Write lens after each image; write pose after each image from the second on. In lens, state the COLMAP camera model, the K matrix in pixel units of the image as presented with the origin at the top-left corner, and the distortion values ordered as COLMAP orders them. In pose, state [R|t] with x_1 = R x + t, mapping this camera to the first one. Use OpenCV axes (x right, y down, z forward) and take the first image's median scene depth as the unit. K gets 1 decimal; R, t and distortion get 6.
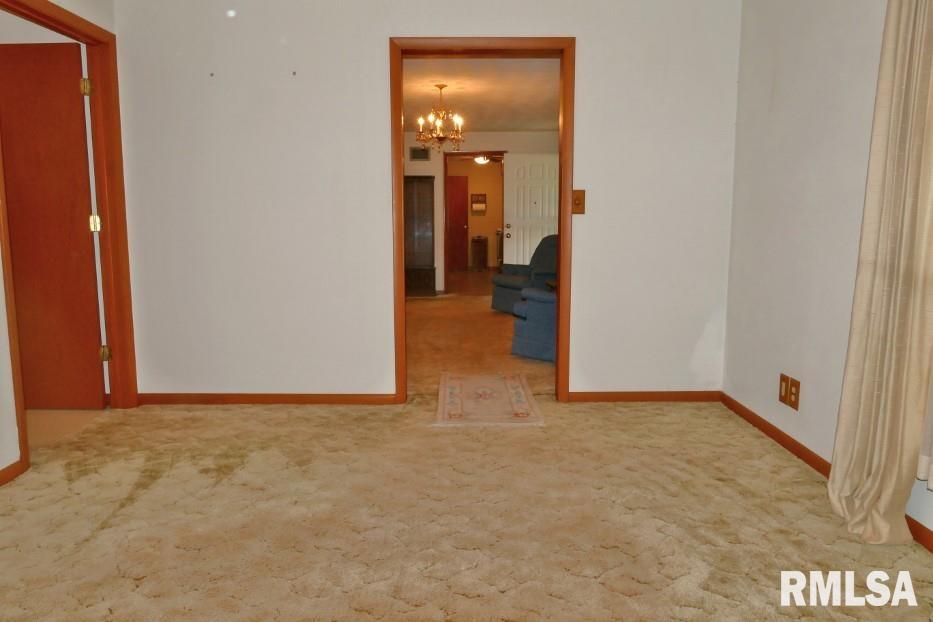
lens RADIAL K [[664.1, 0, 465.7], [0, 664.1, 316.0], [0, 0, 1]] dist [-0.018778, 0.010315]
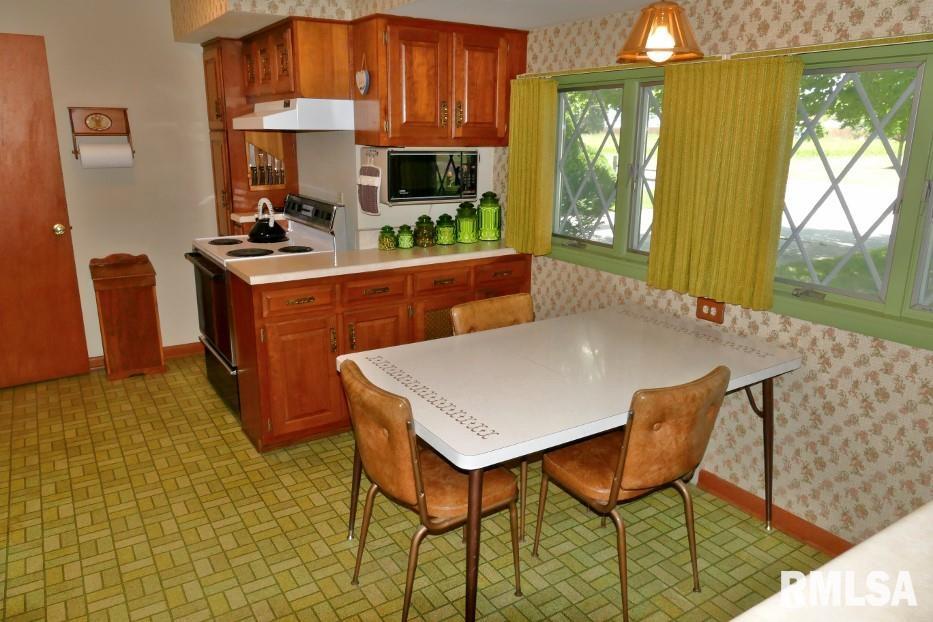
lens RADIAL K [[664.1, 0, 465.6], [0, 664.1, 309.7], [0, 0, 1]] dist [-0.018778, 0.010315]
pose [[0.858604, -0.124307, 0.497341, 0.003784], [0.060172, 0.987887, 0.143037, -0.131234], [-0.509097, -0.092886, 0.855683, 0.687142]]
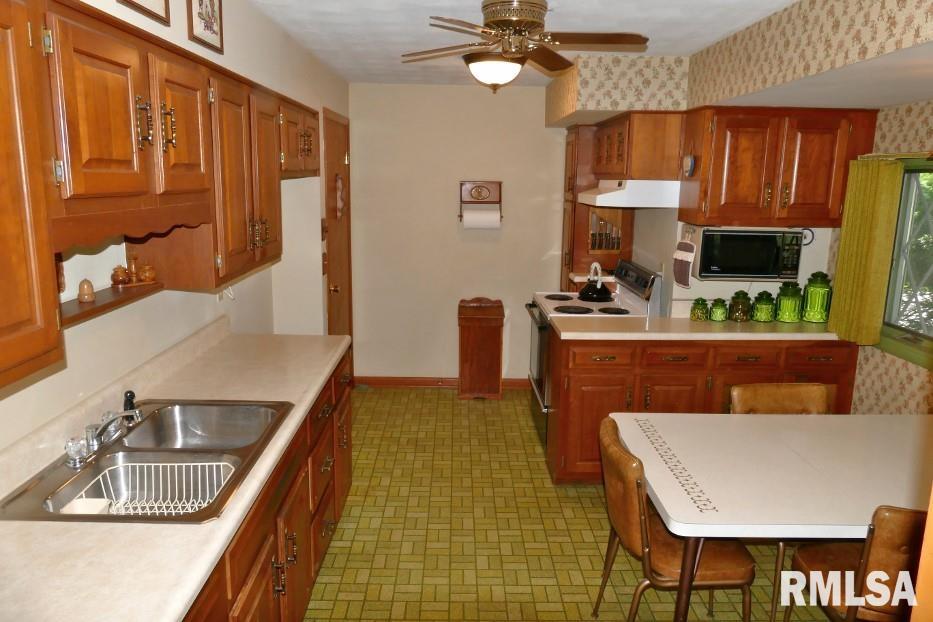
lens RADIAL K [[664.1, 0, 469.9], [0, 664.1, 311.8], [0, 0, 1]] dist [-0.018778, 0.010315]
pose [[0.999773, 0.017405, -0.012311, 0.019172], [-0.016599, 0.997890, 0.062773, -0.137992], [0.013377, -0.062555, 0.997952, 0.656162]]
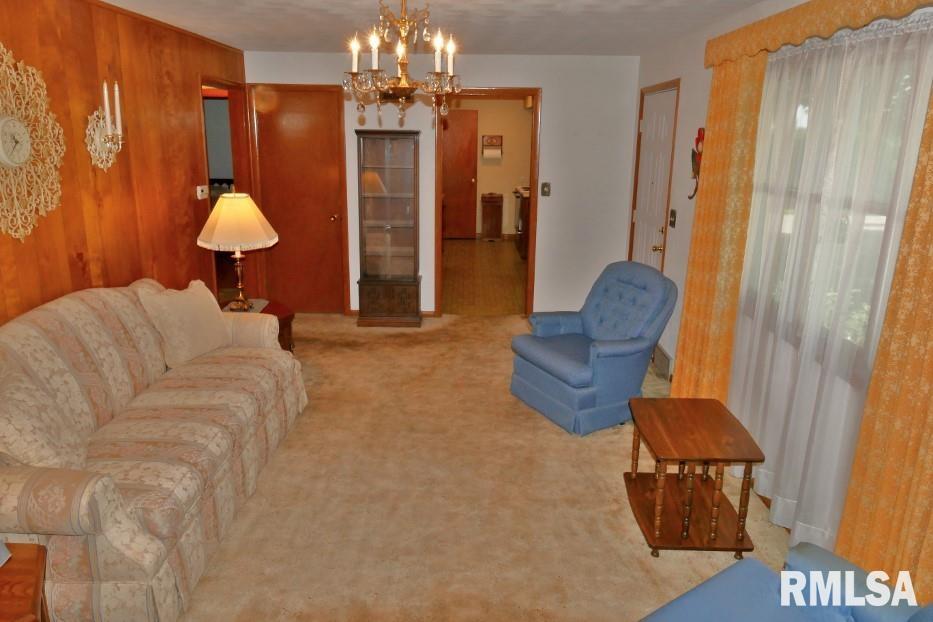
lens RADIAL K [[664.1, 0, 464.7], [0, 664.1, 313.7], [0, 0, 1]] dist [-0.018778, 0.010315]
pose [[0.999644, 0.022929, -0.013653, 0.003568], [-0.020989, 0.991498, 0.128417, -0.083978], [0.016481, -0.128084, 0.991626, 0.264055]]
